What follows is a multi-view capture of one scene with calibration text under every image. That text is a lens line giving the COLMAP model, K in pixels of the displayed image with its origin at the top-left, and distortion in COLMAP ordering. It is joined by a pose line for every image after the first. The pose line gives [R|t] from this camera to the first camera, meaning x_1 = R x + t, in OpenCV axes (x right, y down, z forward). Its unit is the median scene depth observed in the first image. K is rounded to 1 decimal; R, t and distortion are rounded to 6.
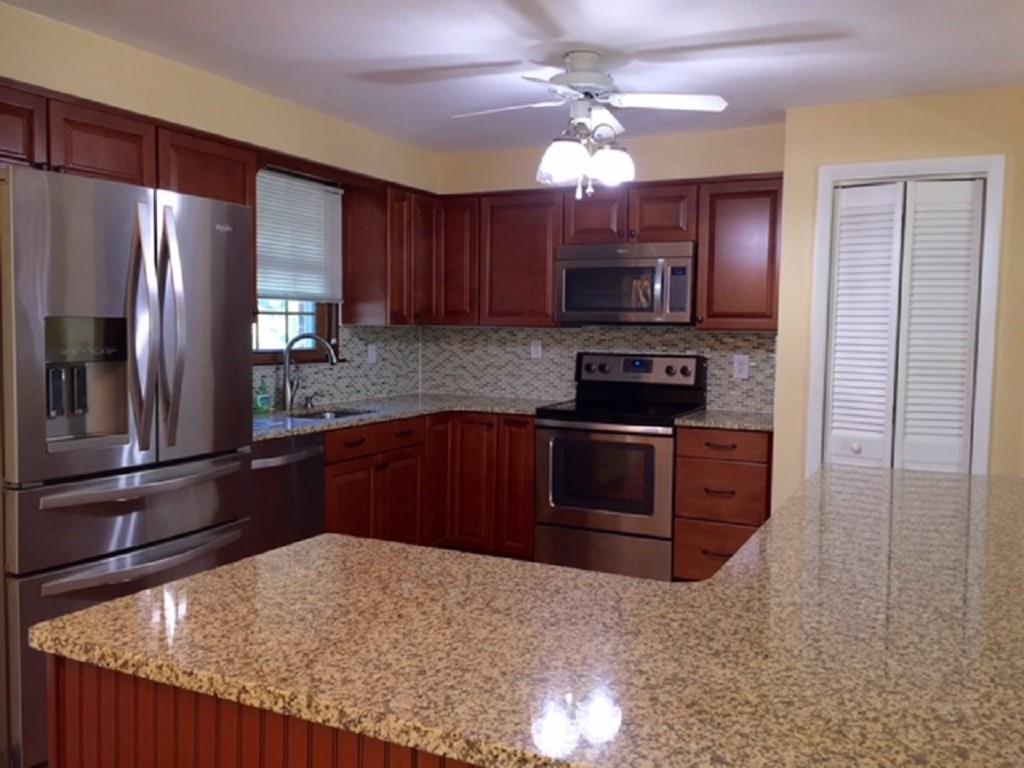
lens RADIAL K [[865.2, 0, 513.3], [0, 865.2, 386.0], [0, 0, 1]] dist [0.037837, -0.020607]
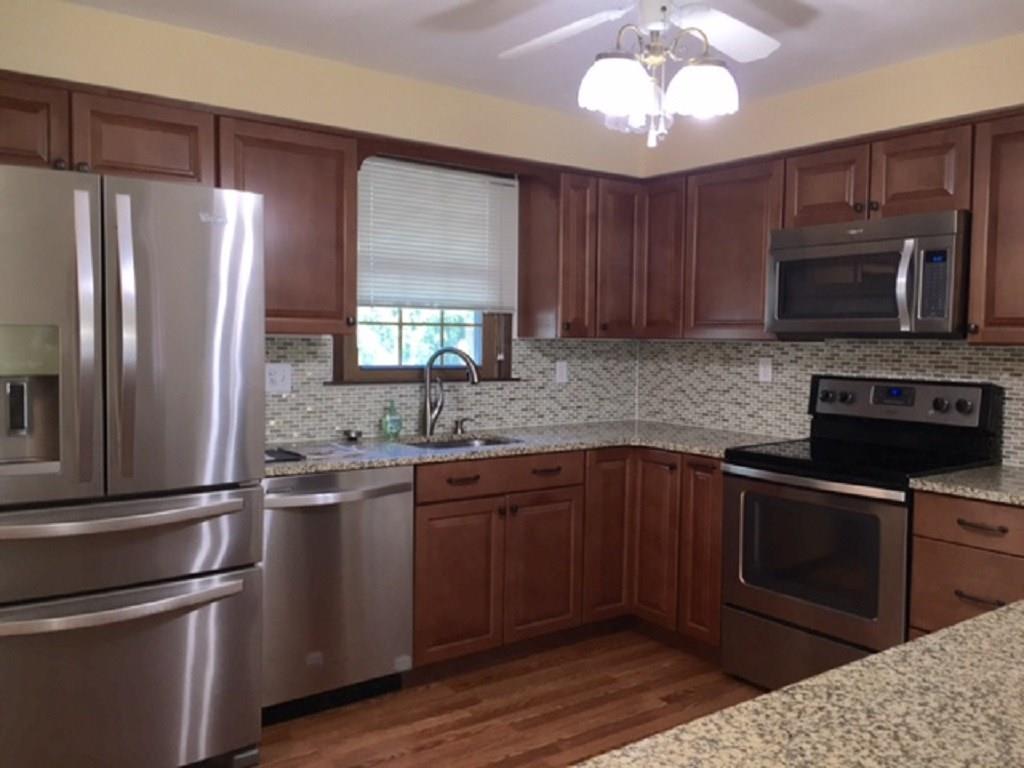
lens RADIAL K [[865.2, 0, 512.6], [0, 865.2, 381.4], [0, 0, 1]] dist [0.037837, -0.020607]
pose [[0.891547, 0.022305, -0.452379, 0.192596], [-0.033544, 0.999295, -0.016838, -0.013211], [0.451684, 0.030187, 0.891667, 0.241388]]
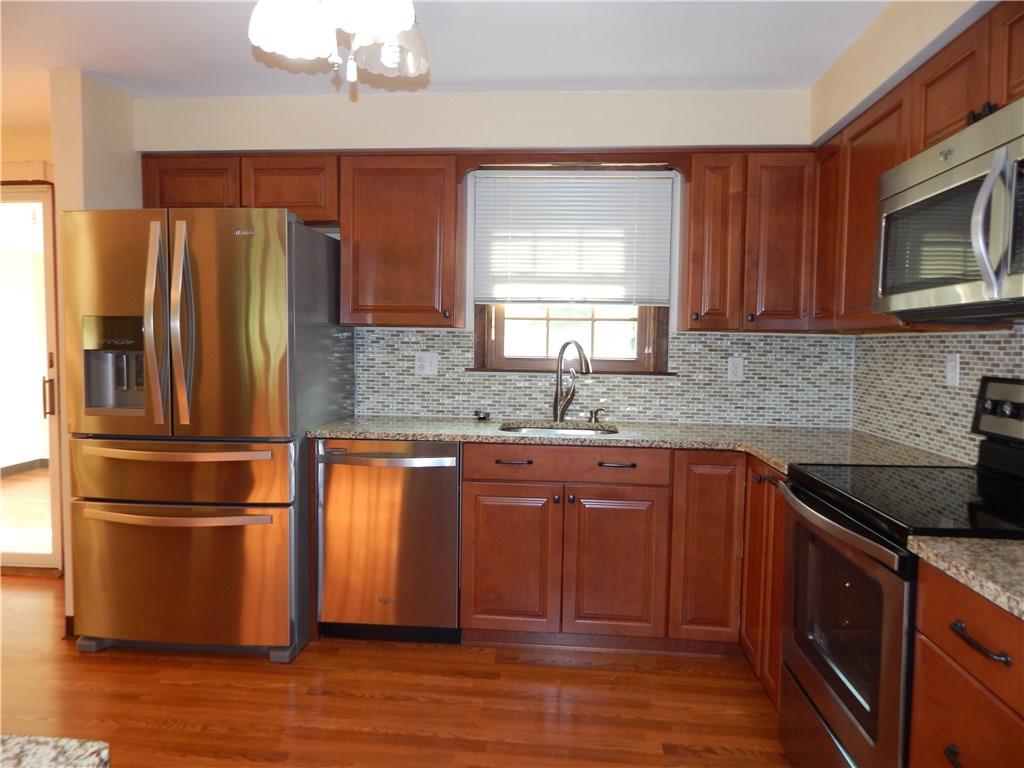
lens RADIAL K [[673.9, 0, 515.7], [0, 673.9, 377.5], [0, 0, 1]] dist [0.021204, -0.002857]
pose [[0.370093, 0.041312, -0.928076, 0.368328], [-0.077434, 0.996906, 0.013497, -0.024051], [0.925762, 0.066870, 0.372147, 0.631120]]
